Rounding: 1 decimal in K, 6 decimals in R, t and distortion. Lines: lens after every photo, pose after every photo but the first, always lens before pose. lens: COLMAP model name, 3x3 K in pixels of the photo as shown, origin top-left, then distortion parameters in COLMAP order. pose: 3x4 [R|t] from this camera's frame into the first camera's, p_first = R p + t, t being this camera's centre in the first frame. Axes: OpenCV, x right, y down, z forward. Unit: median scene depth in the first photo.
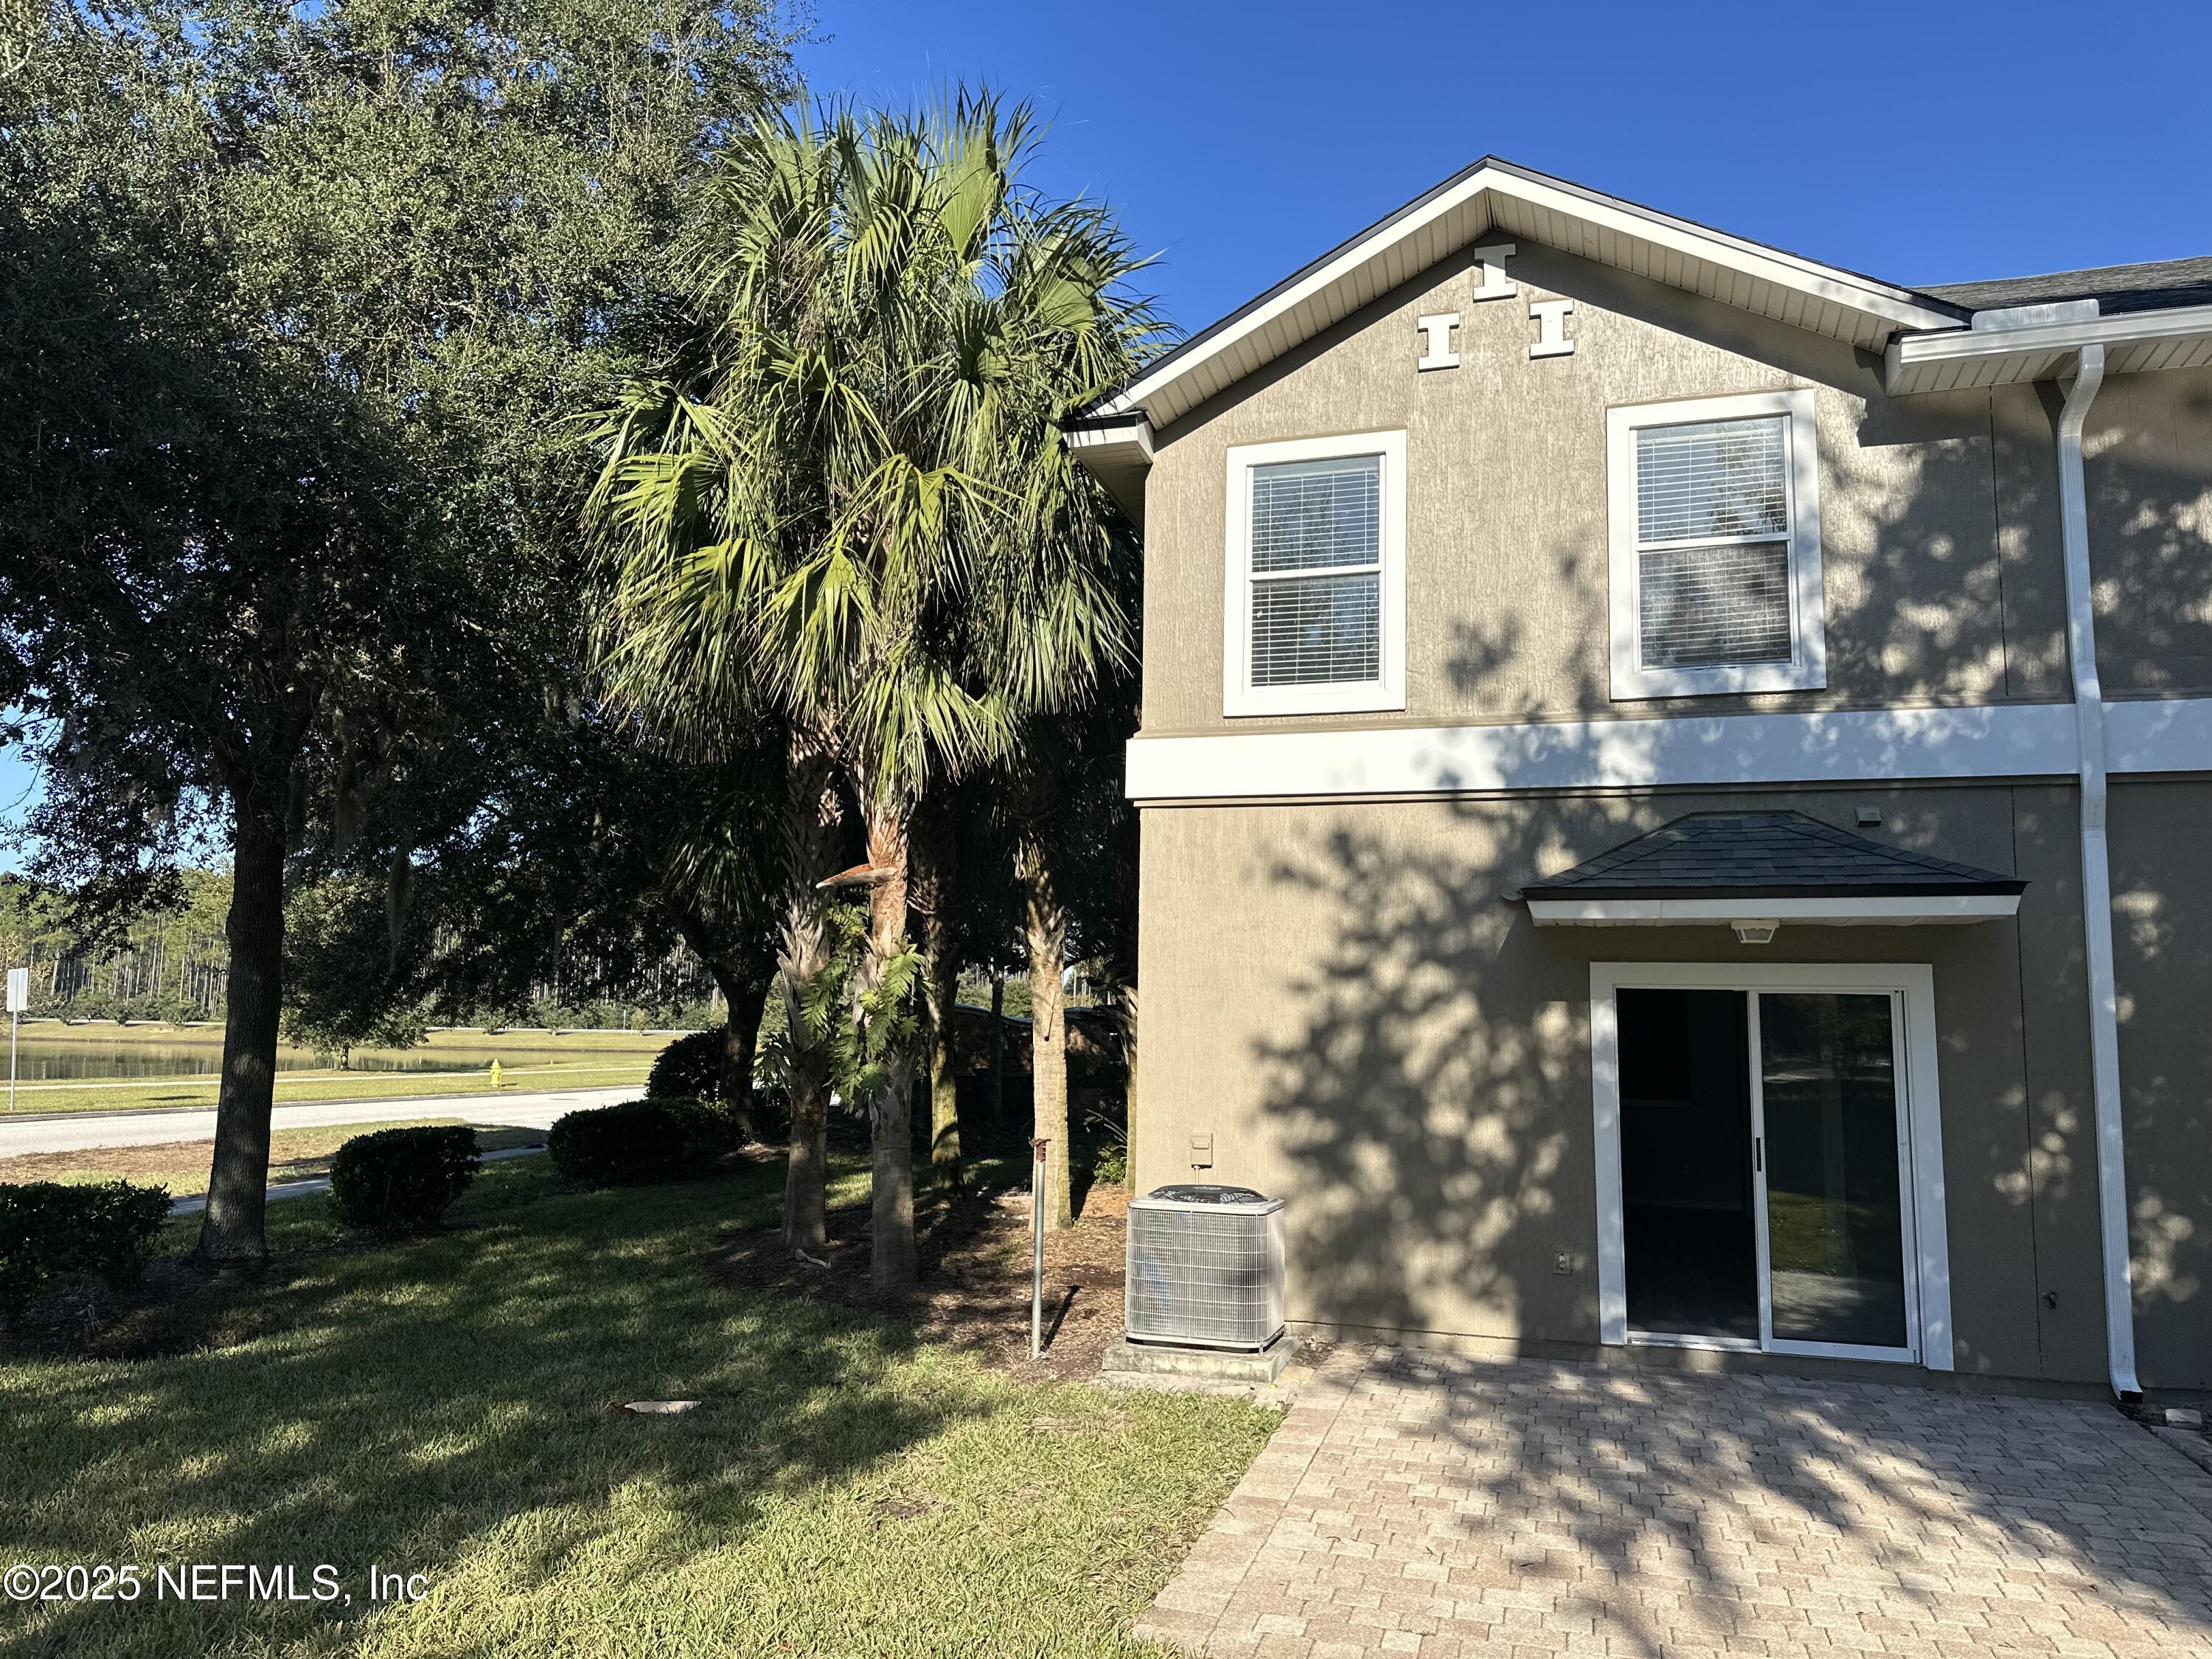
lens RADIAL K [[1554.6, 0, 1106.6], [0, 1554.6, 843.0], [0, 0, 1]] dist [0.022055, -0.022502]
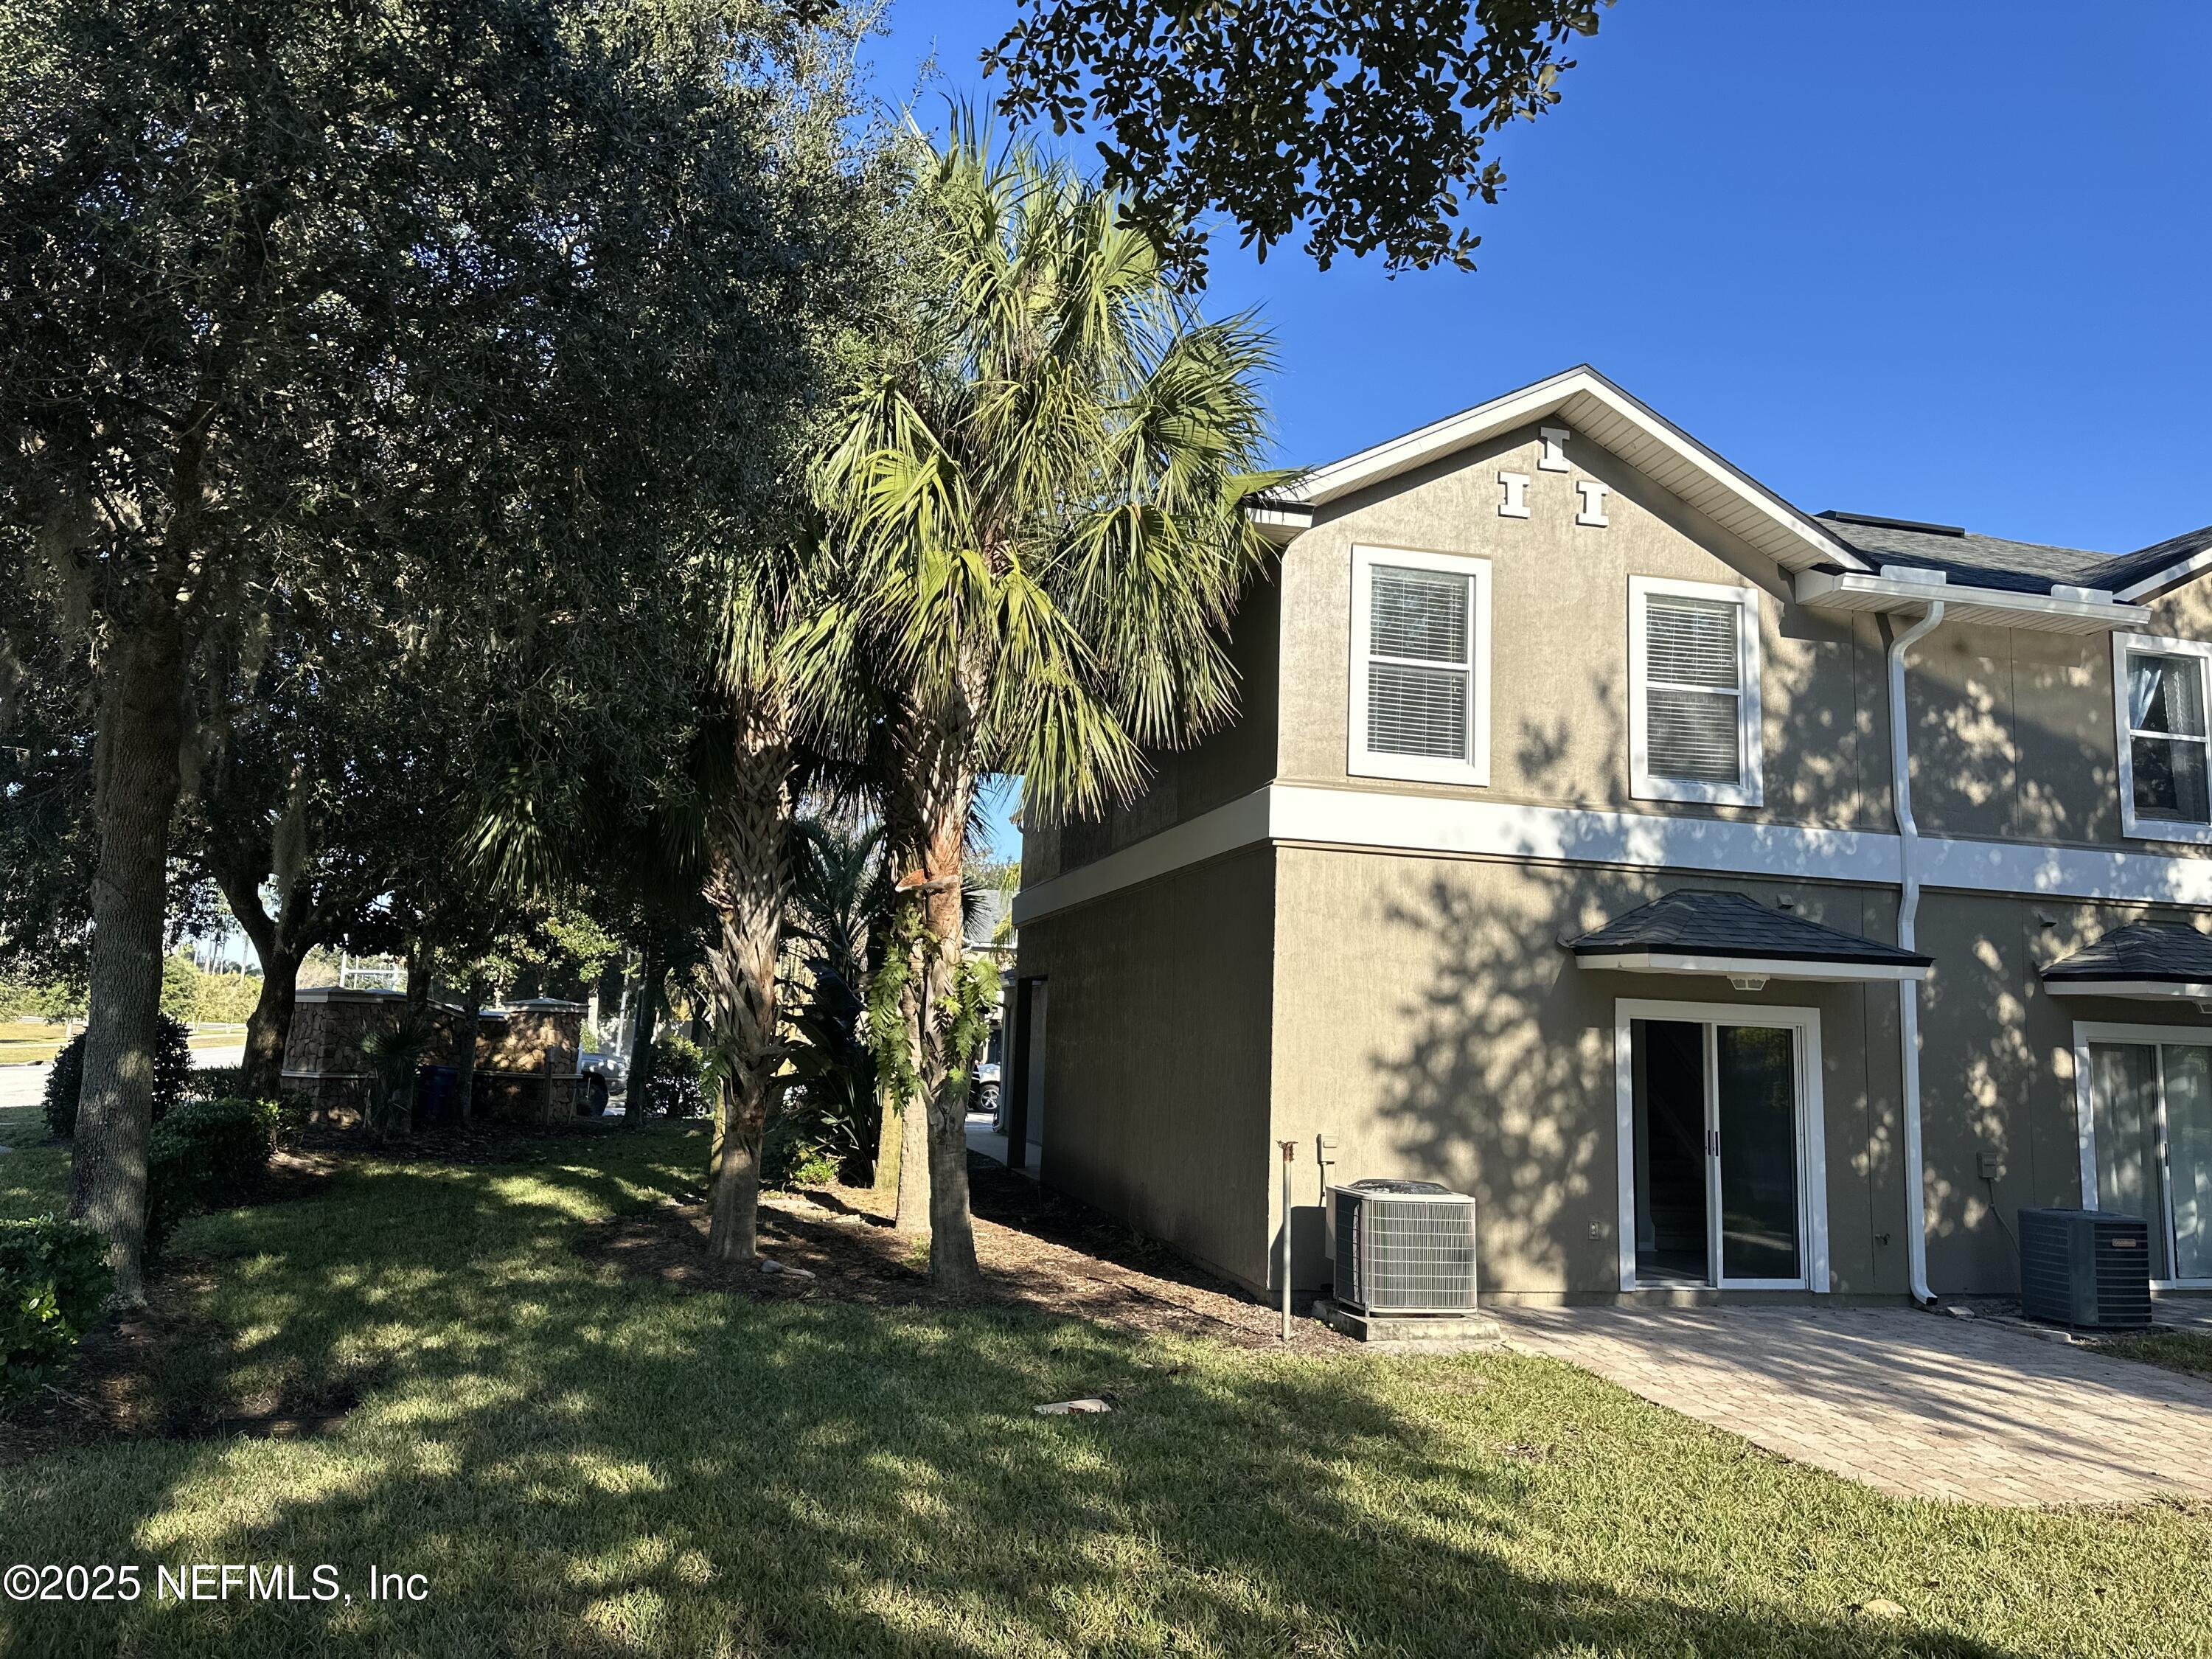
lens RADIAL K [[1554.6, 0, 1103.6], [0, 1554.6, 816.7], [0, 0, 1]] dist [0.022055, -0.022502]
pose [[0.859577, 0.088299, 0.503319, -0.723000], [-0.082049, 0.996027, -0.034611, 0.005335], [-0.504376, -0.011546, 0.863407, 0.093832]]
